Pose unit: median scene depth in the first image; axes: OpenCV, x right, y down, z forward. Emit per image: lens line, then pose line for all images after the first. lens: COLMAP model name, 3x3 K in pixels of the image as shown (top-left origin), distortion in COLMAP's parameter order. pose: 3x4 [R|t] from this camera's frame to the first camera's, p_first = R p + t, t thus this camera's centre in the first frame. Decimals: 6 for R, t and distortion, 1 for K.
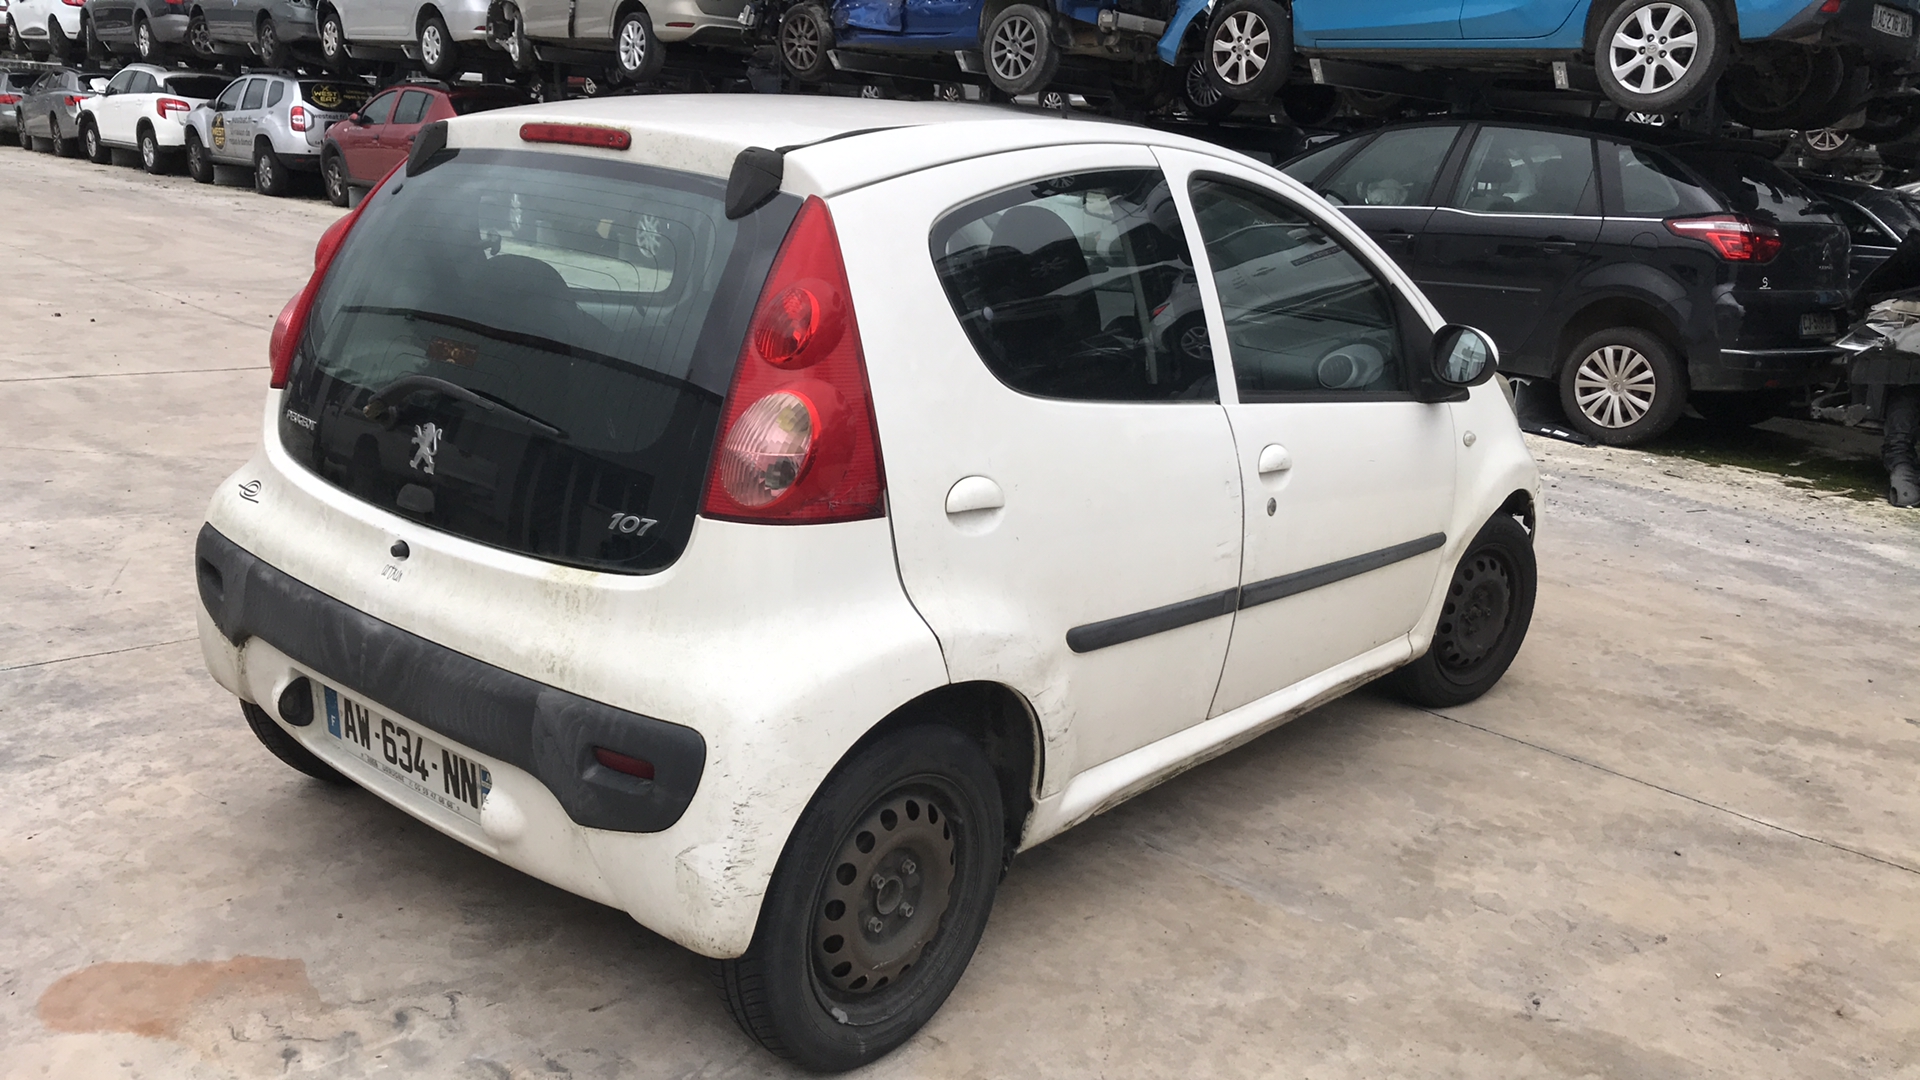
lens RADIAL K [[1557.0, 0, 968.5], [0, 1557.0, 531.4], [0, 0, 1]] dist [0.033331, -0.040444]
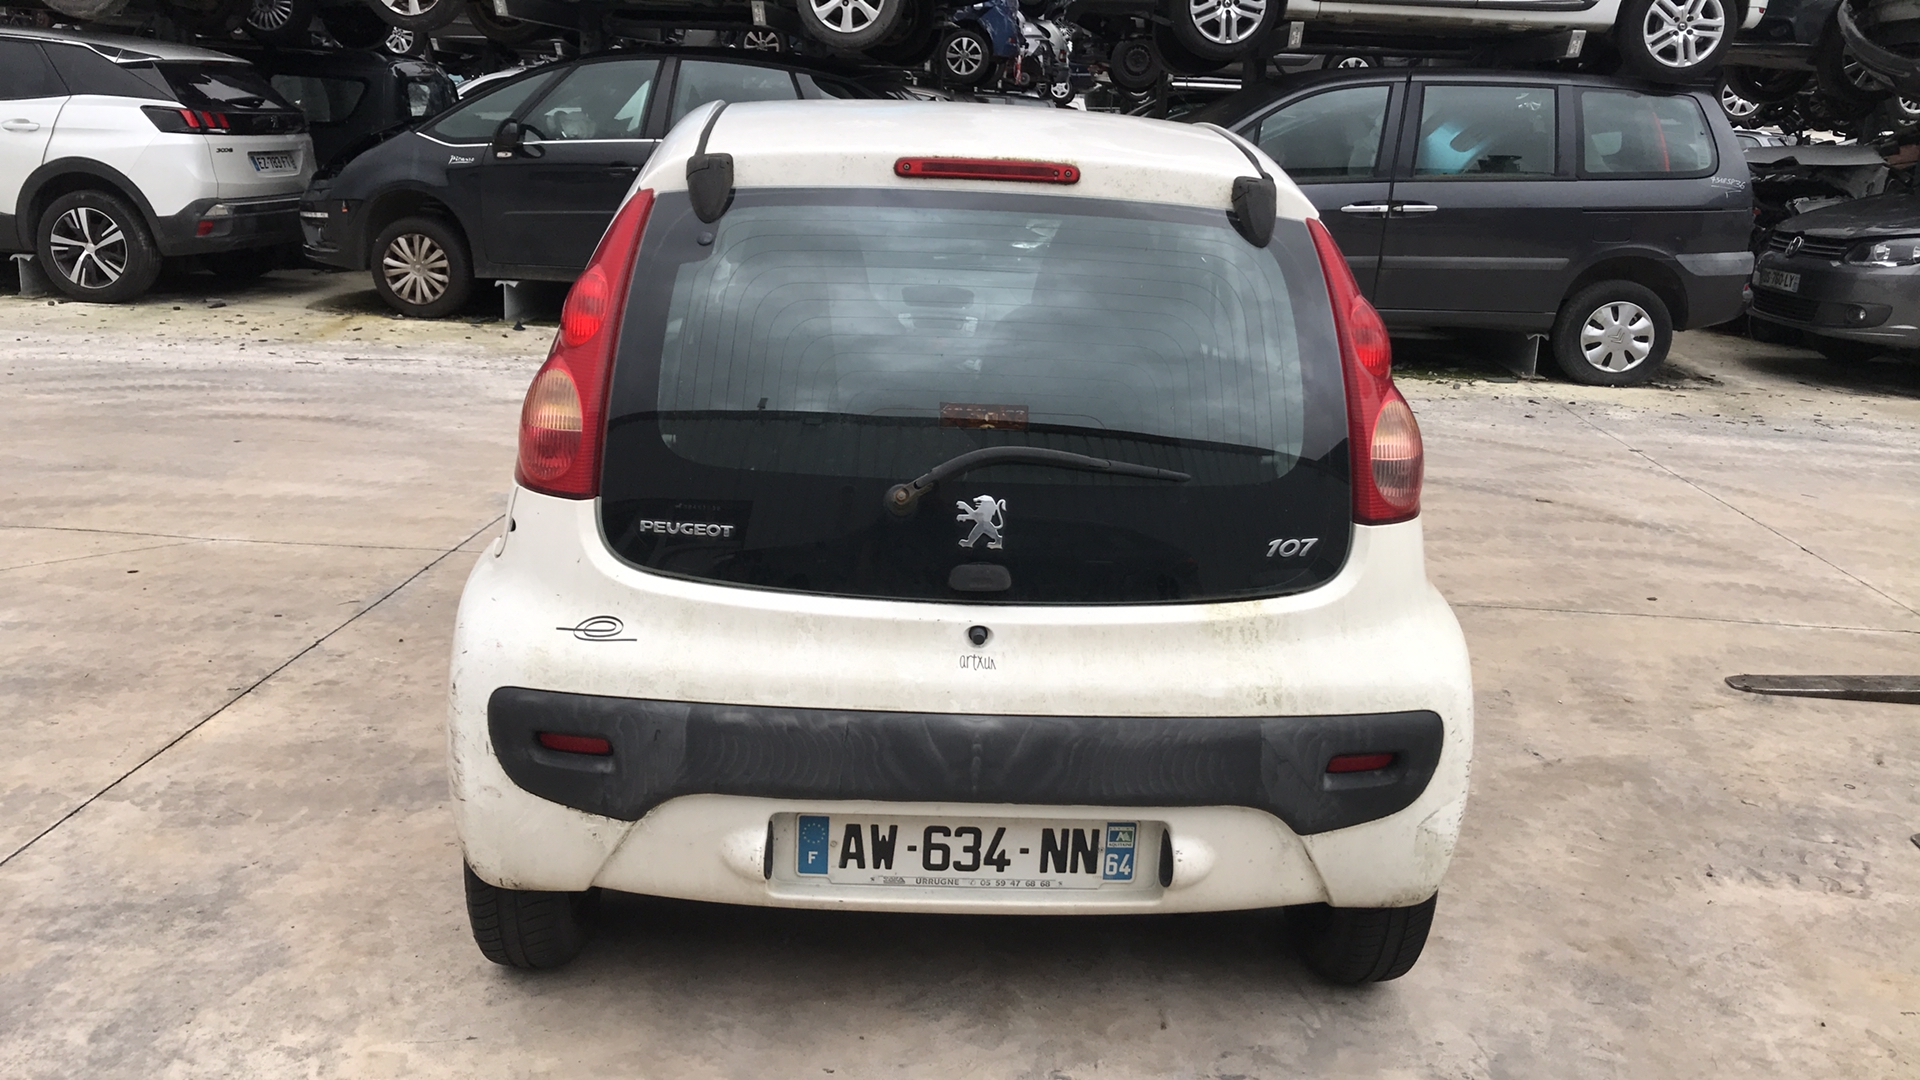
lens RADIAL K [[1557.0, 0, 952.0], [0, 1557.0, 511.1], [0, 0, 1]] dist [0.033331, -0.040444]
pose [[0.741450, -0.200427, 0.640375, -0.931819], [0.168404, 0.979386, 0.111548, -0.162869], [-0.649532, 0.025134, 0.759919, 0.305285]]
